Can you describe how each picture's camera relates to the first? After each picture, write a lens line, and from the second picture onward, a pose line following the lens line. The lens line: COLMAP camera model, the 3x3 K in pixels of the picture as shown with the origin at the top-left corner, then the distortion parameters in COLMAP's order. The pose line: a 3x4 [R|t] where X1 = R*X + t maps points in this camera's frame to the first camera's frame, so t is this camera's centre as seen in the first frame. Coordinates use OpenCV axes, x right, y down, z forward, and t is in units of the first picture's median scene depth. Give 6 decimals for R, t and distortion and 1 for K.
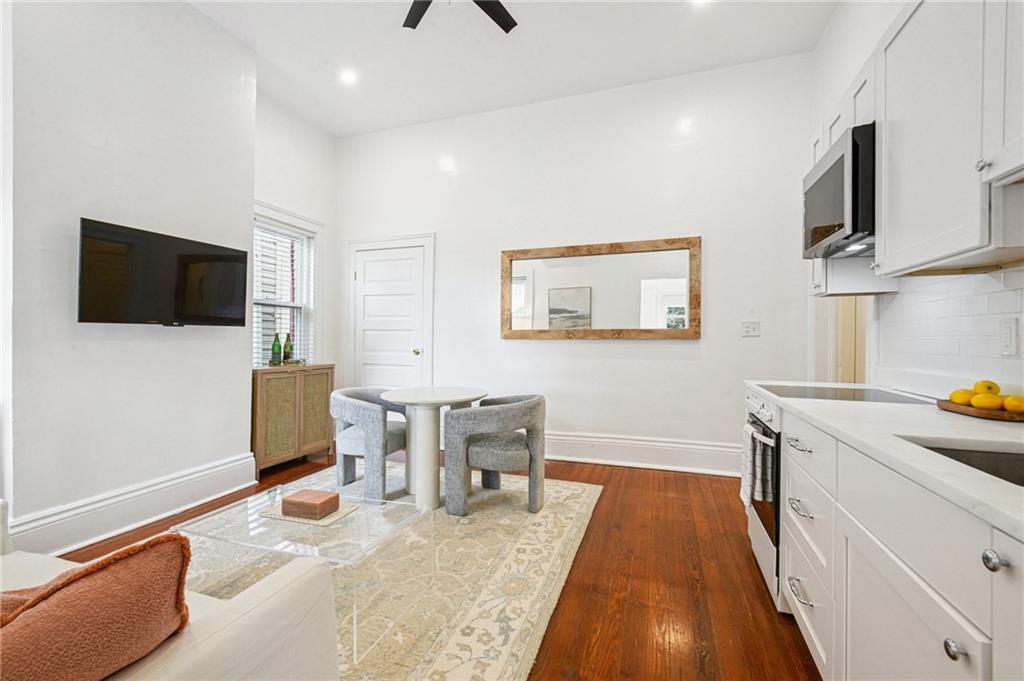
lens RADIAL K [[424.4, 0, 514.5], [0, 424.4, 338.0], [0, 0, 1]] dist [0.009316, -0.000854]
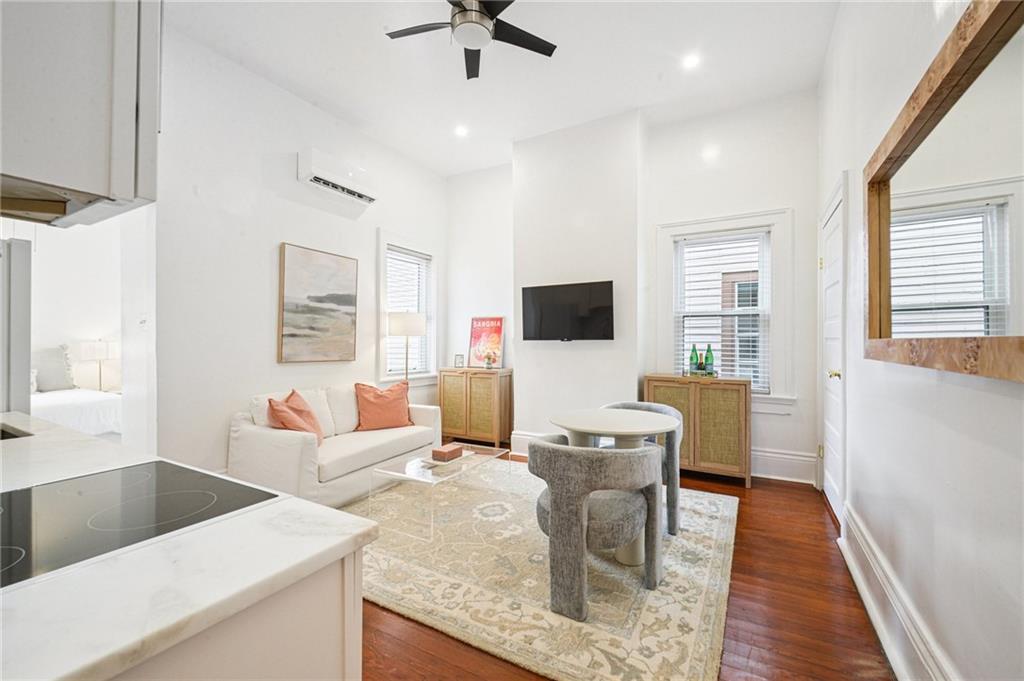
lens RADIAL K [[424.4, 0, 512.3], [0, 424.4, 337.5], [0, 0, 1]] dist [0.009316, -0.000854]
pose [[-0.179481, -0.007639, -0.983732, 0.625644], [0.000252, 0.999969, -0.007811, -0.023454], [0.983761, -0.001650, -0.179474, 0.886627]]
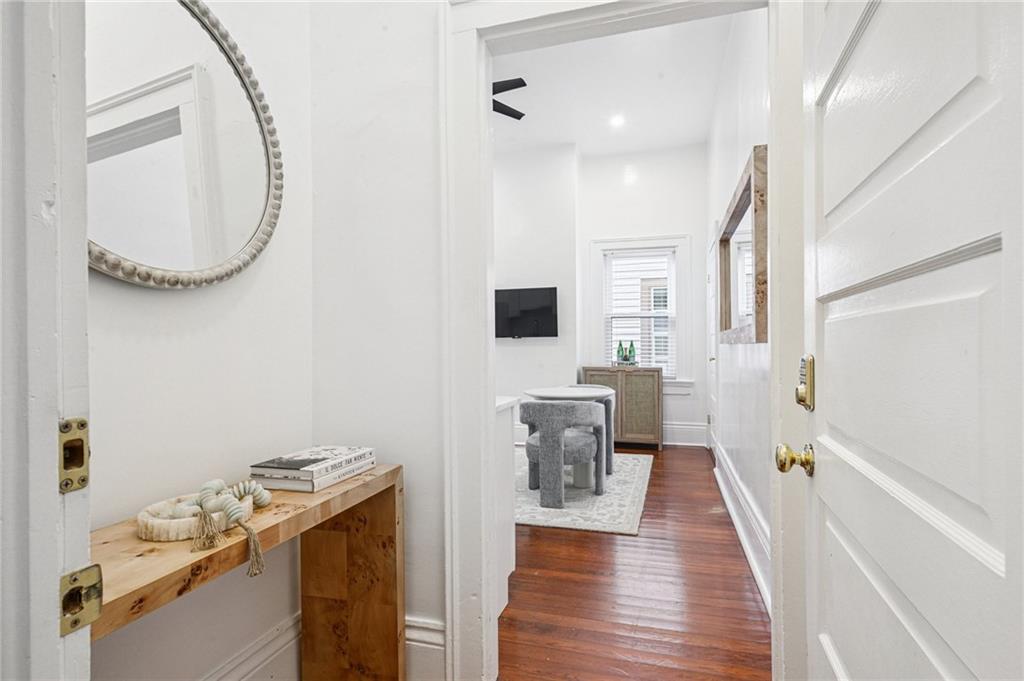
lens RADIAL K [[521.2, 0, 511.2], [0, 521.2, 345.5], [0, 0, 1]] dist [-0.026519, -0.000010]
pose [[0.035123, -0.001974, -0.999381, 1.137870], [0.008328, 0.999964, -0.001683, 0.004621], [0.999348, -0.008264, 0.035138, 0.735142]]
